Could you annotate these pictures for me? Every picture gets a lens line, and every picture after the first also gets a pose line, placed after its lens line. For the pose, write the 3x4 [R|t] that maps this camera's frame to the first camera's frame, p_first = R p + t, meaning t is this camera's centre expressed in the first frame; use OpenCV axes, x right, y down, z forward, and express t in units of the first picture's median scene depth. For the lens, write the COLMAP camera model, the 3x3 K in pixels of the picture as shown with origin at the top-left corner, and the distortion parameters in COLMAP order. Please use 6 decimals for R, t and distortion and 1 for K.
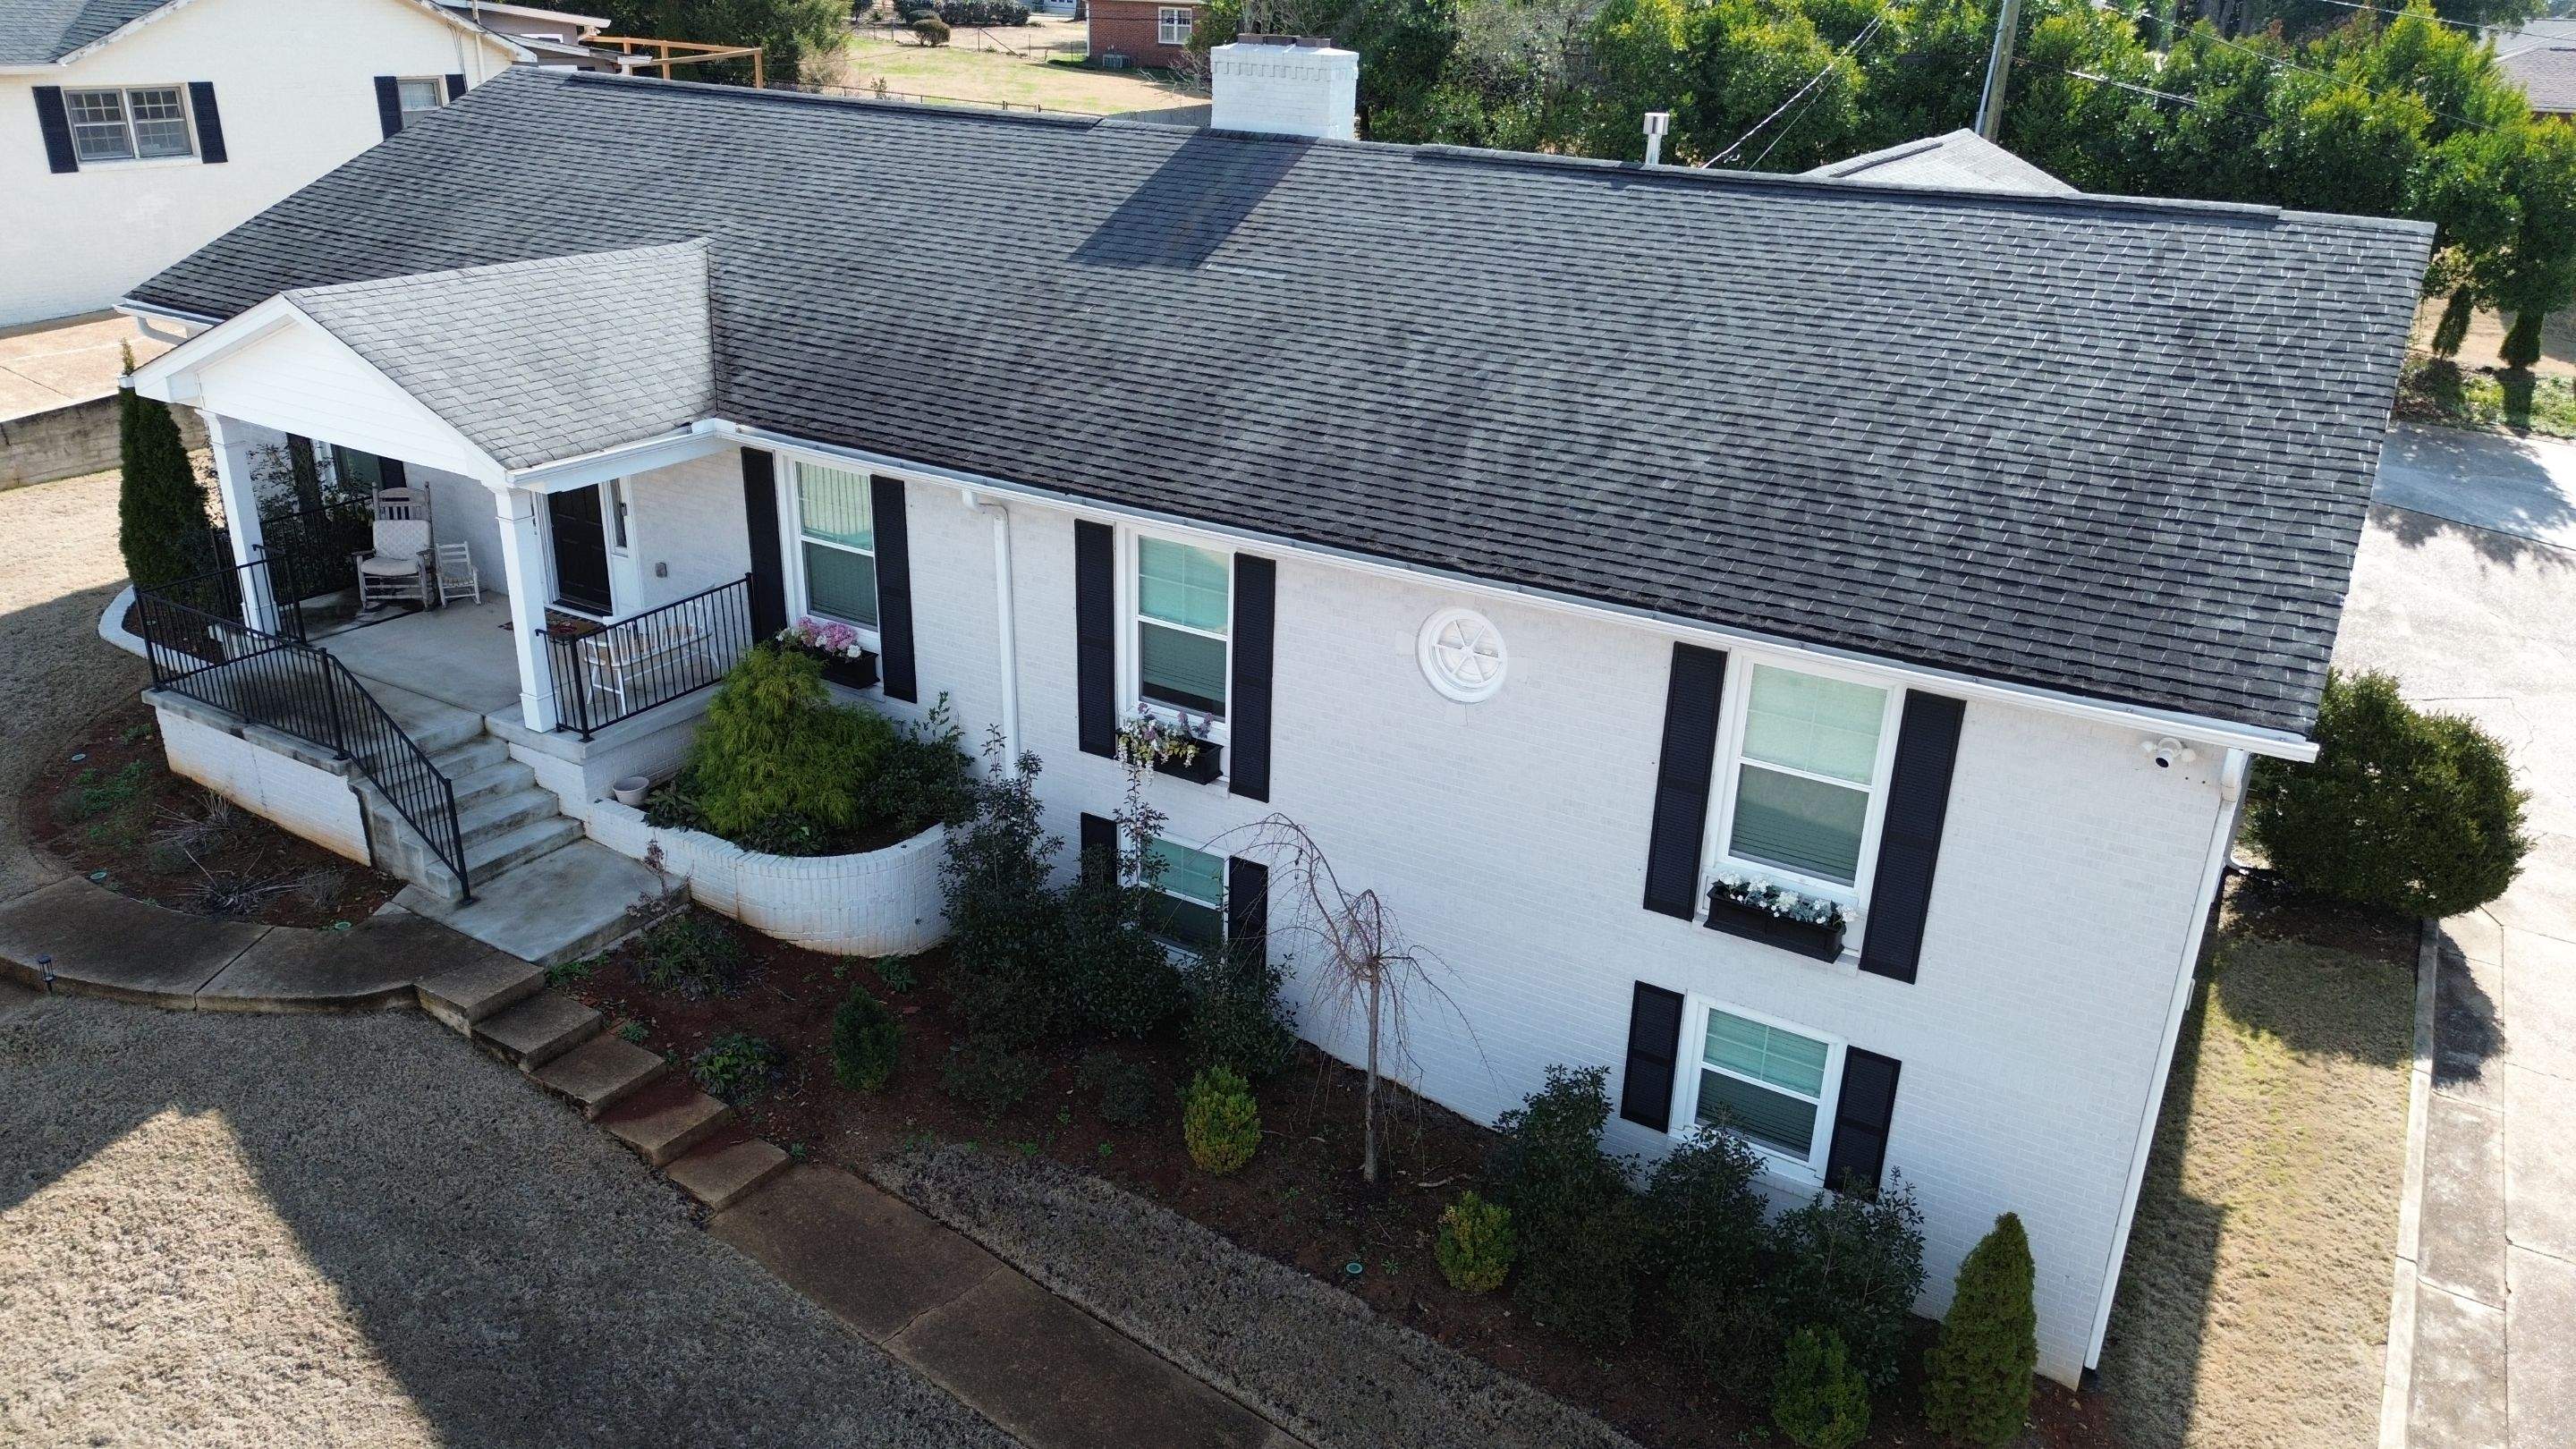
lens RADIAL K [[1823.1, 0, 1293.8], [0, 1823.1, 716.6], [0, 0, 1]] dist [0.062310, -0.051831]
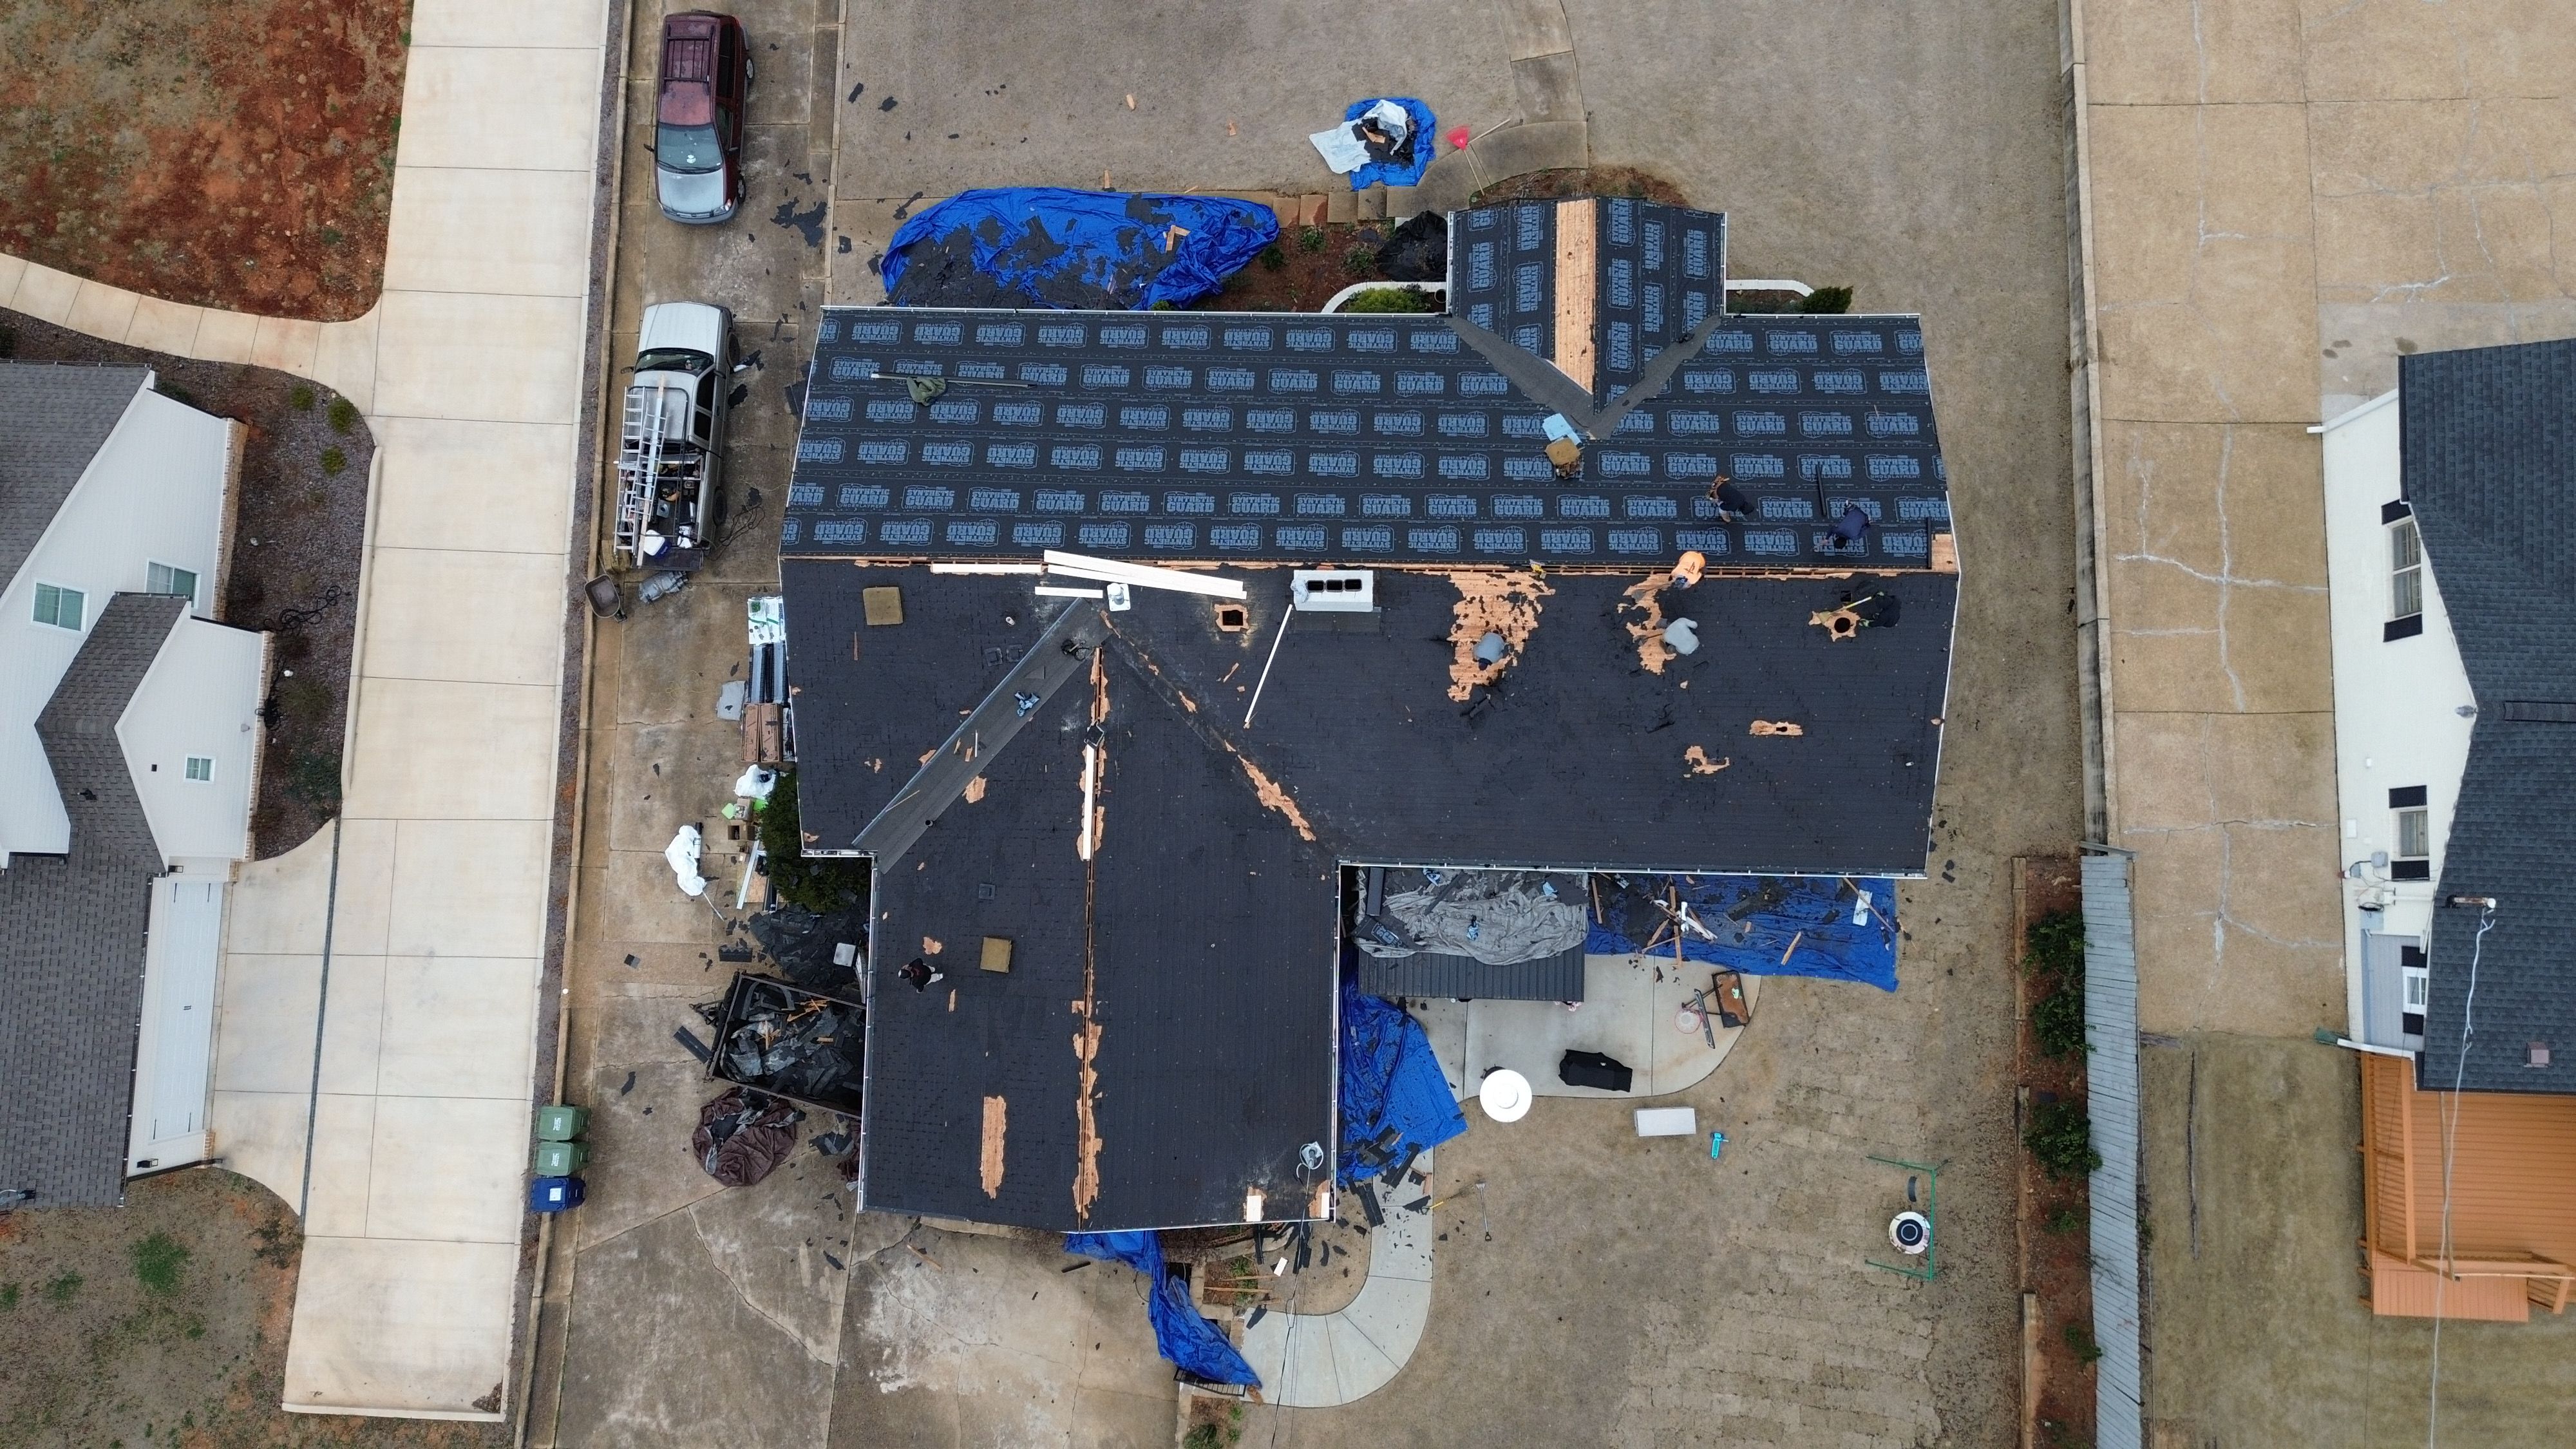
lens RADIAL K [[1817.8, 0, 1295.6], [0, 1817.8, 738.3], [0, 0, 1]] dist [0.077860, -0.078379]
pose [[-0.868471, 0.493932, -0.042301, 0.214401], [-0.179834, -0.234379, 0.955367, -2.542212], [0.461972, 0.837316, 0.292376, 0.737873]]
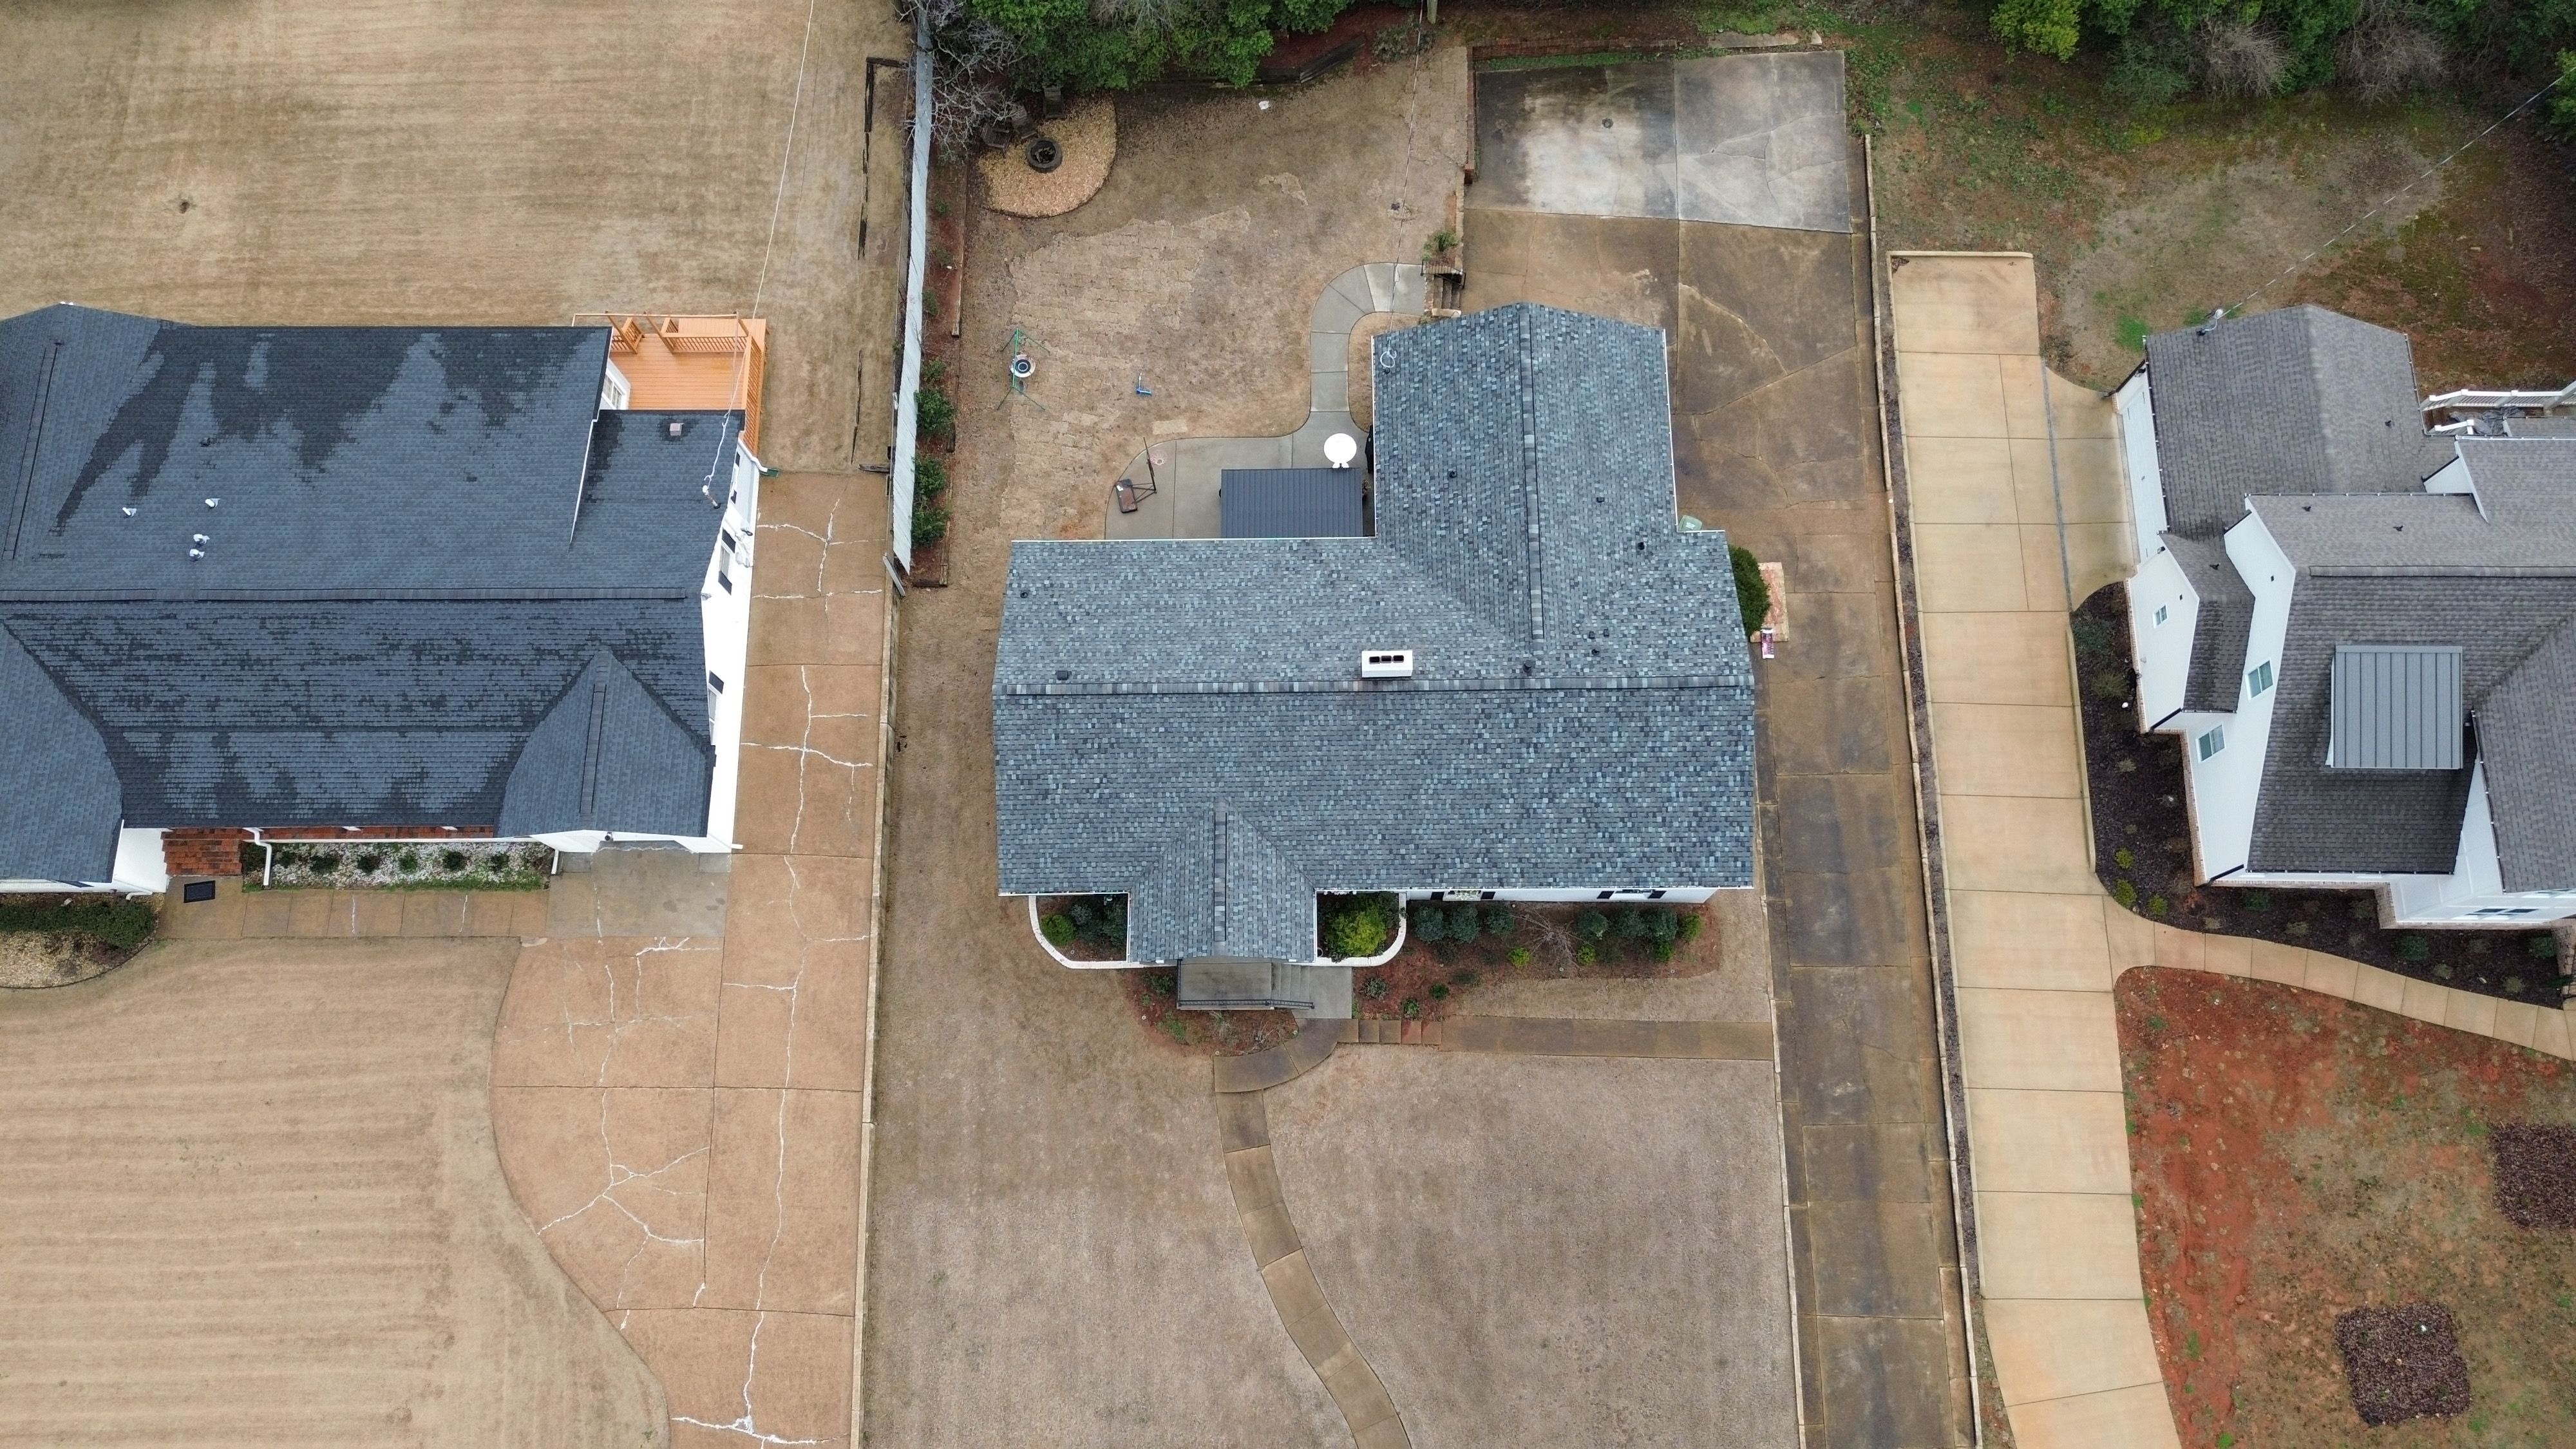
lens RADIAL K [[1817.8, 0, 1294.4], [0, 1817.8, 724.7], [0, 0, 1]] dist [0.077860, -0.078379]
pose [[0.854299, -0.510953, 0.095397, -0.537831], [0.241793, 0.553120, 0.797242, -3.114329], [-0.460119, -0.658016, 0.596075, -0.776183]]
